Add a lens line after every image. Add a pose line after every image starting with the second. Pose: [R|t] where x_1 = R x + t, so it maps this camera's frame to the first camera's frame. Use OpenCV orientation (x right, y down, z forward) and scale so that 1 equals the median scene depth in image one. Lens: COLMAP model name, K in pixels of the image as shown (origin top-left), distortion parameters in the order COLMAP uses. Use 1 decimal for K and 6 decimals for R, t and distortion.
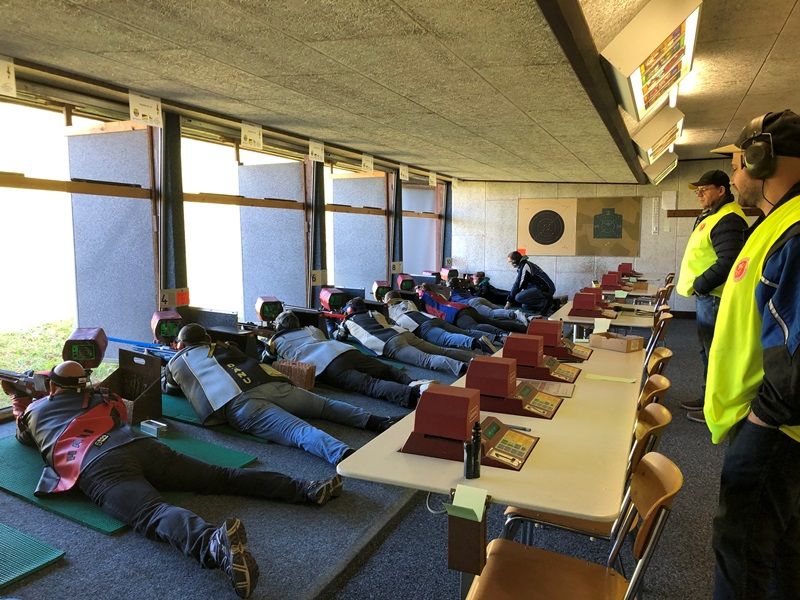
lens RADIAL K [[647.3, 0, 400.0], [0, 647.3, 300.0], [0, 0, 1]] dist [0.064820, -0.072176]
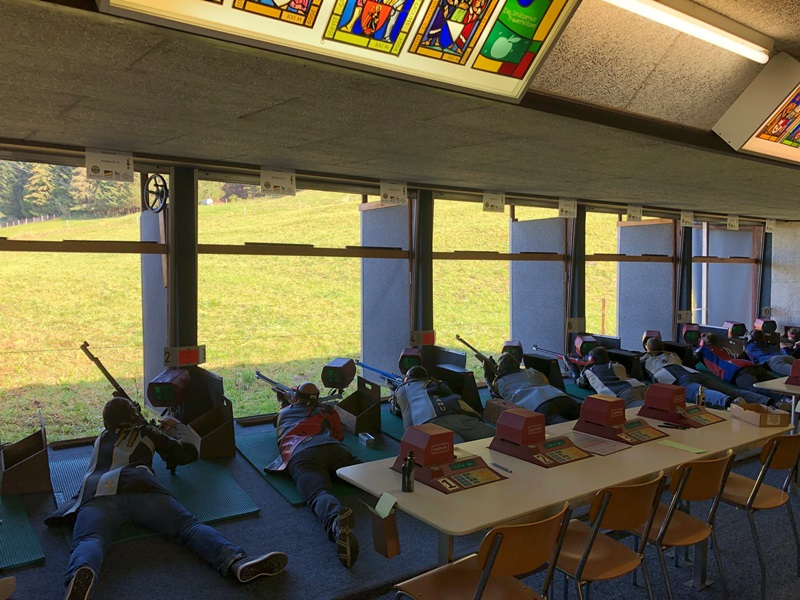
lens RADIAL K [[647.3, 0, 400.0], [0, 647.3, 300.0], [0, 0, 1]] dist [0.064820, -0.072176]
pose [[0.853205, 0.024755, -0.520988, 0.247706], [-0.054403, 0.997648, -0.041692, -0.021883], [0.518731, 0.063915, 0.852545, -0.061462]]
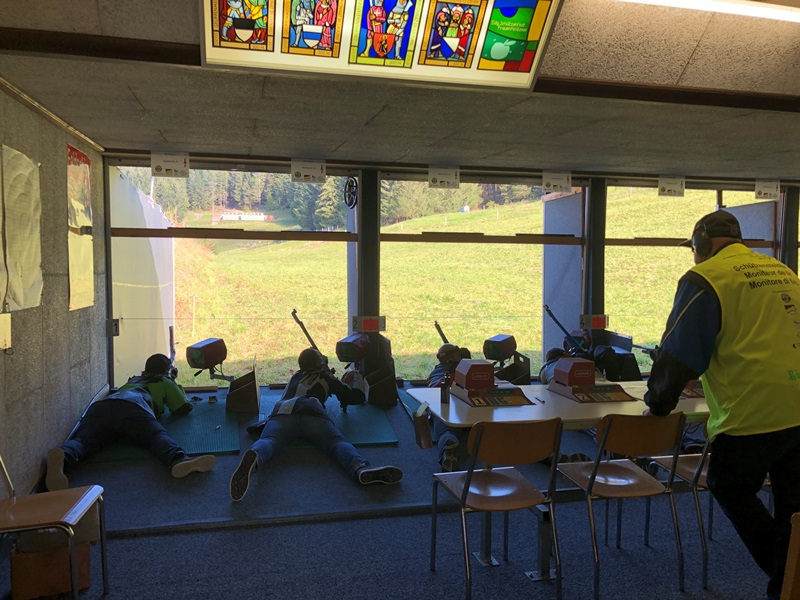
lens RADIAL K [[647.3, 0, 400.0], [0, 647.3, 300.0], [0, 0, 1]] dist [0.064820, -0.072176]
pose [[0.587220, 0.033308, -0.808742, 0.451540], [-0.086289, 0.996035, -0.021633, 0.013822], [0.804815, 0.082489, 0.587766, -0.045039]]
